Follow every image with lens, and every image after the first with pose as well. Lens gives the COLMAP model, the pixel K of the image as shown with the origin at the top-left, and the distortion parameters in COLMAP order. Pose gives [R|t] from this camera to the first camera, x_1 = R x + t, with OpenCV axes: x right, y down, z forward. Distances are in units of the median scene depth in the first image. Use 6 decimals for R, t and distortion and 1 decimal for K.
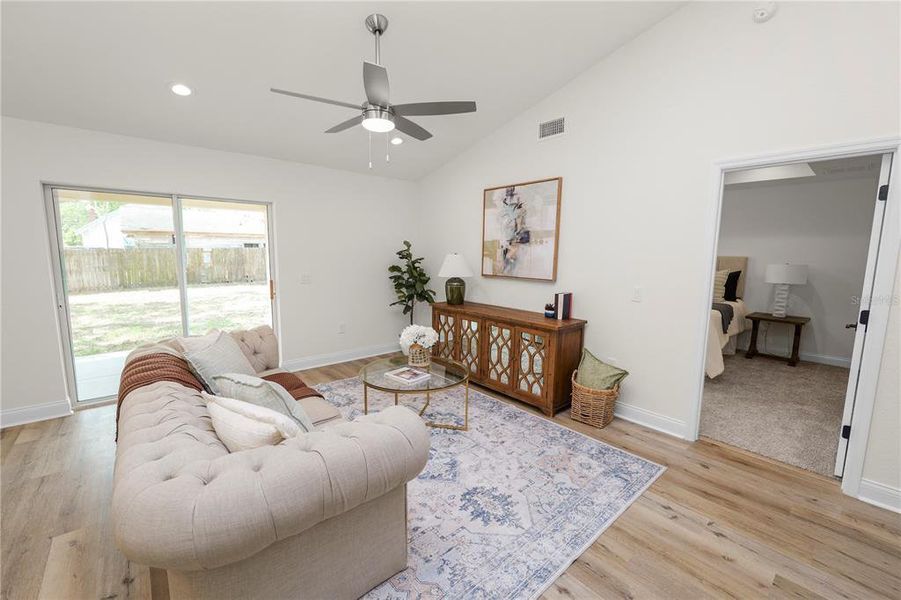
lens RADIAL K [[369.8, 0, 449.1], [0, 369.8, 298.6], [0, 0, 1]] dist [-0.010525, 0.000035]
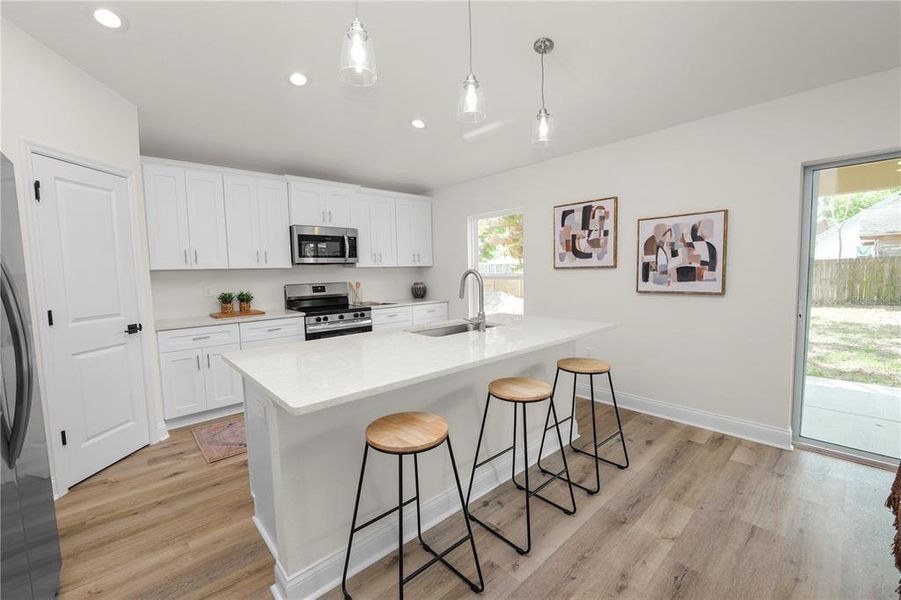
lens RADIAL K [[369.8, 0, 449.1], [0, 369.8, 298.6], [0, 0, 1]] dist [-0.010525, 0.000035]
pose [[0.019300, 0.064470, -0.997733, -0.246620], [-0.102882, 0.992750, 0.062157, 0.011569], [0.994506, 0.101449, 0.025793, 0.181734]]
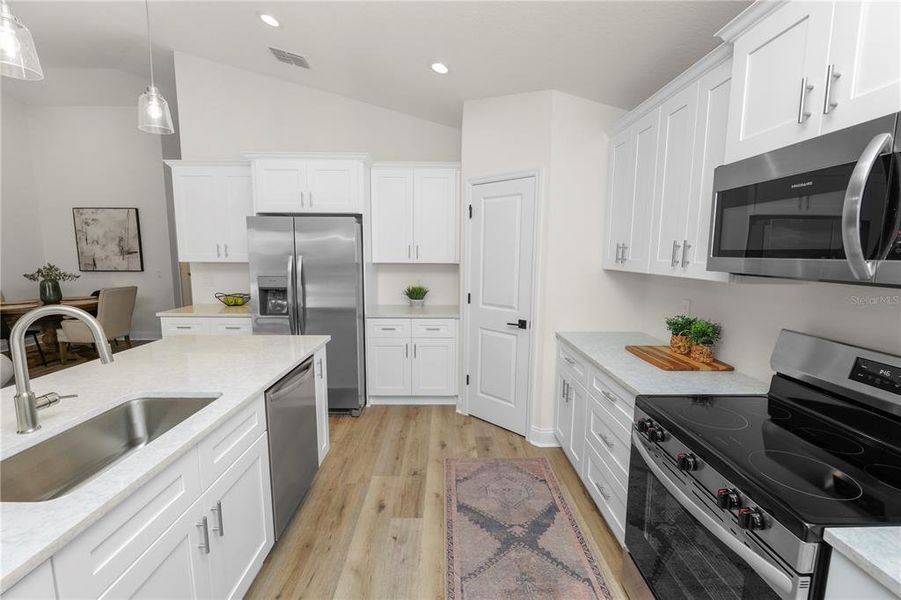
lens RADIAL K [[369.8, 0, 449.1], [0, 369.8, 298.6], [0, 0, 1]] dist [-0.010525, 0.000035]
pose [[-0.765701, -0.100465, 0.635302, -1.450734], [0.063915, 0.970953, 0.230578, -0.064137], [-0.640013, 0.217159, -0.737038, 0.240118]]
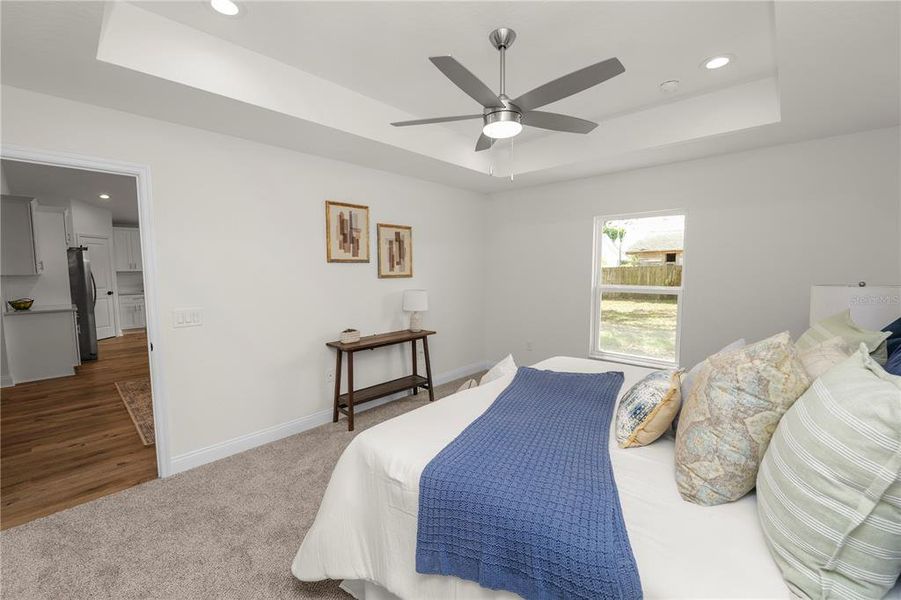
lens RADIAL K [[369.2, 0, 449.4], [0, 369.2, 297.1], [0, 0, 1]] dist [-0.010913, 0.000477]
pose [[0.101364, 0.069072, -0.992449, 1.342237], [-0.121096, 0.991026, 0.056605, -0.151351], [0.987452, 0.114443, 0.108819, 1.307265]]
